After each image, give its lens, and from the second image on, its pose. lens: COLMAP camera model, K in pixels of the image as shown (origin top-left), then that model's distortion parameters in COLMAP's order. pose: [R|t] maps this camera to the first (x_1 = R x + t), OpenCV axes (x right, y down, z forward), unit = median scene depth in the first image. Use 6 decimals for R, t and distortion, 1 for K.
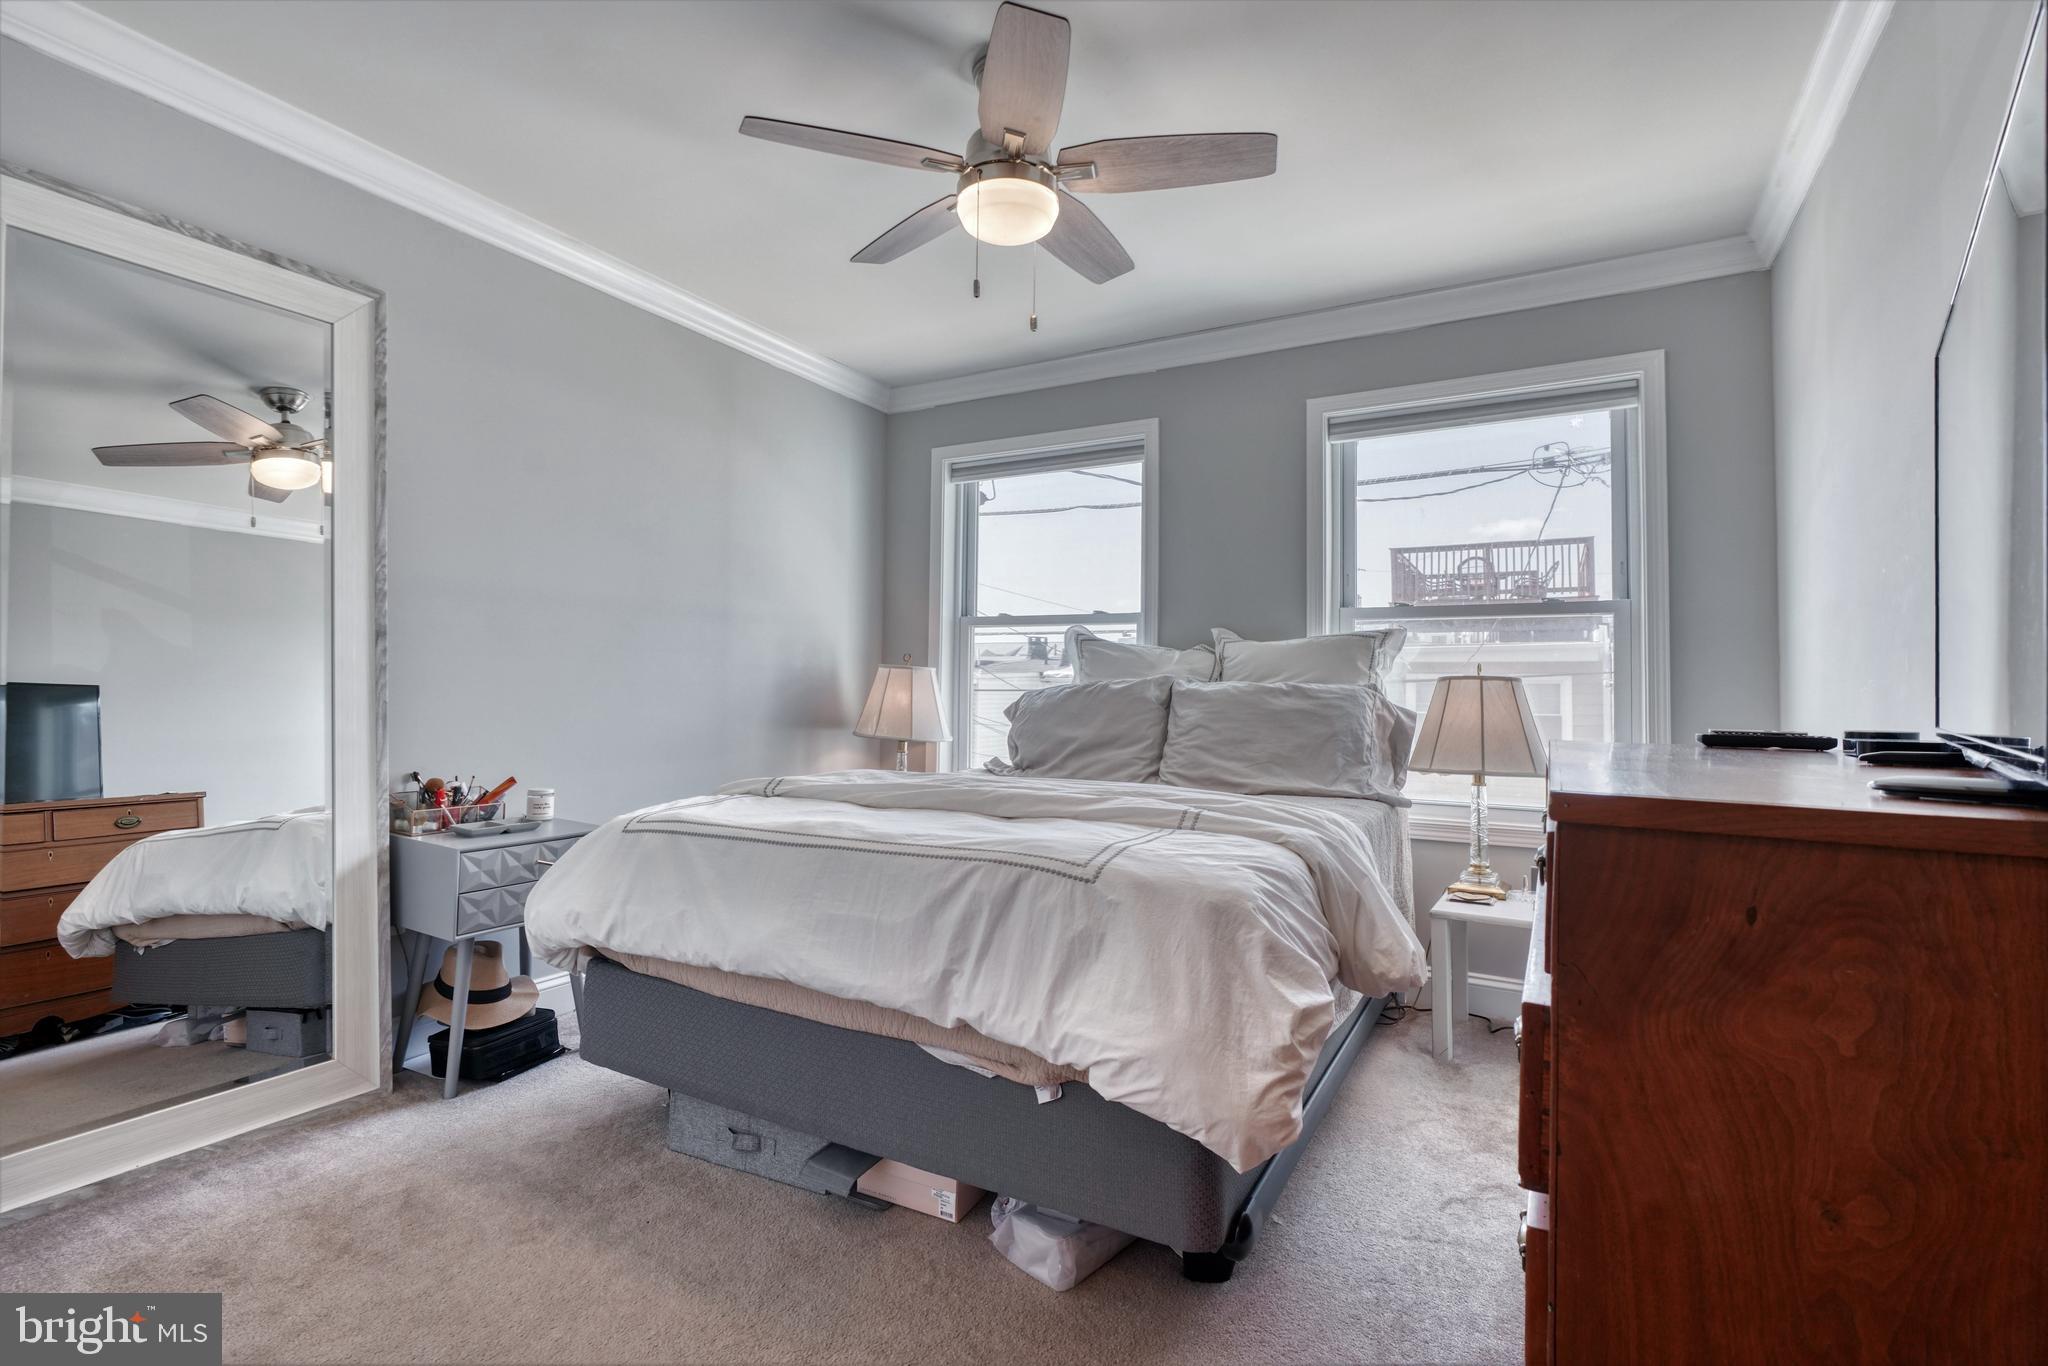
lens RADIAL K [[961.6, 0, 1018.1], [0, 961.6, 654.8], [0, 0, 1]] dist [-0.003799, 0.000047]
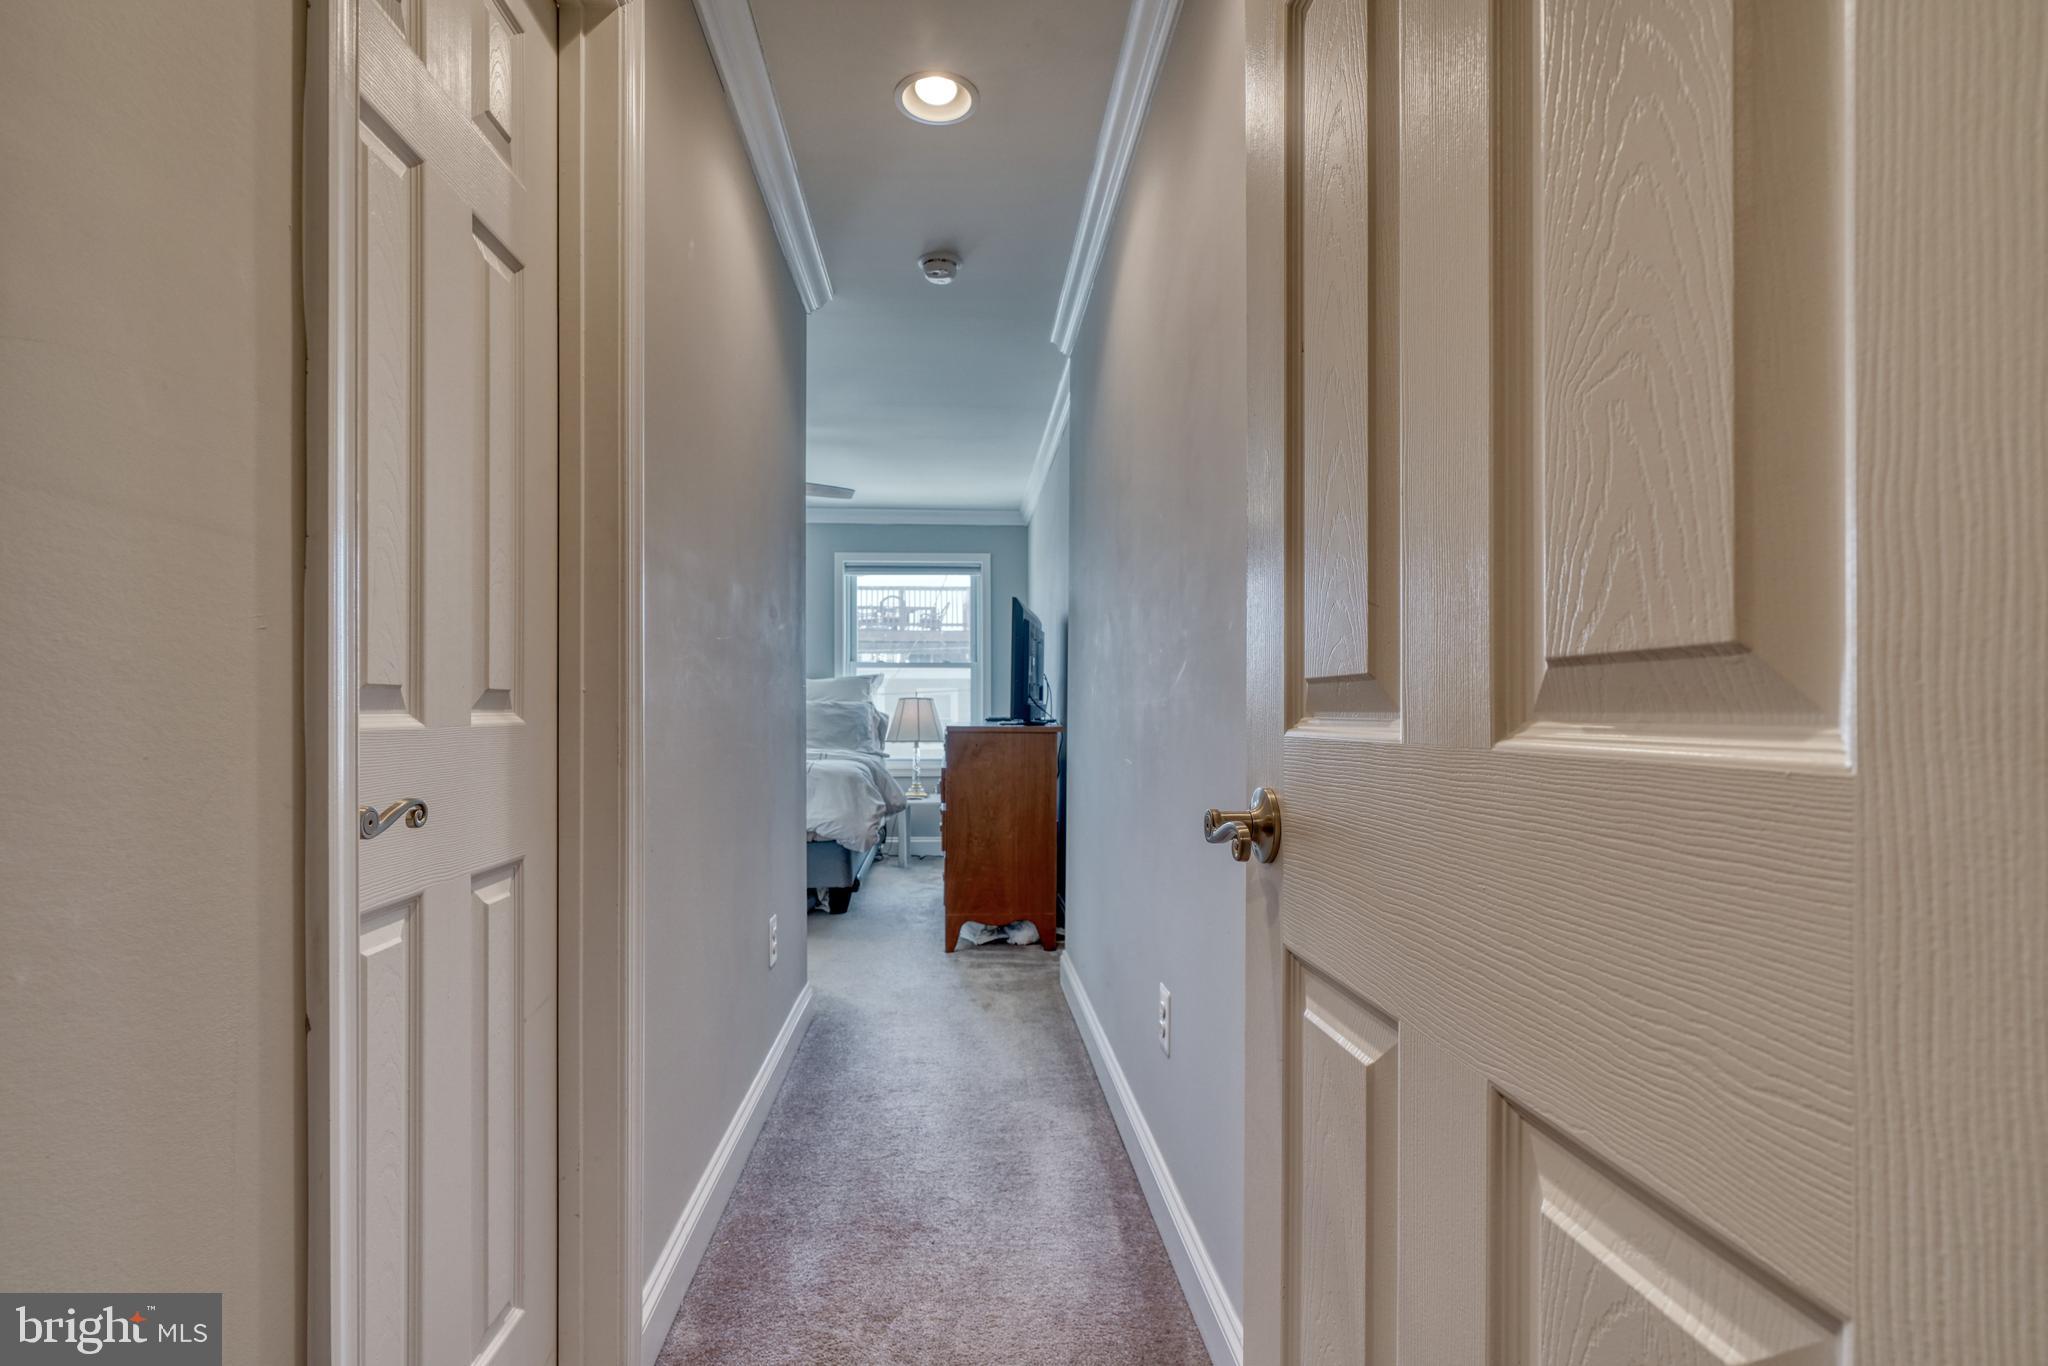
lens RADIAL K [[946.4, 0, 1024.2], [0, 946.4, 708.9], [0, 0, 1]] dist [-0.004796, 0.000368]
pose [[0.830490, -0.016054, 0.556802, -0.506678], [-0.009499, 0.999031, 0.042973, -0.045850], [-0.556952, -0.040978, 0.829533, -0.905874]]
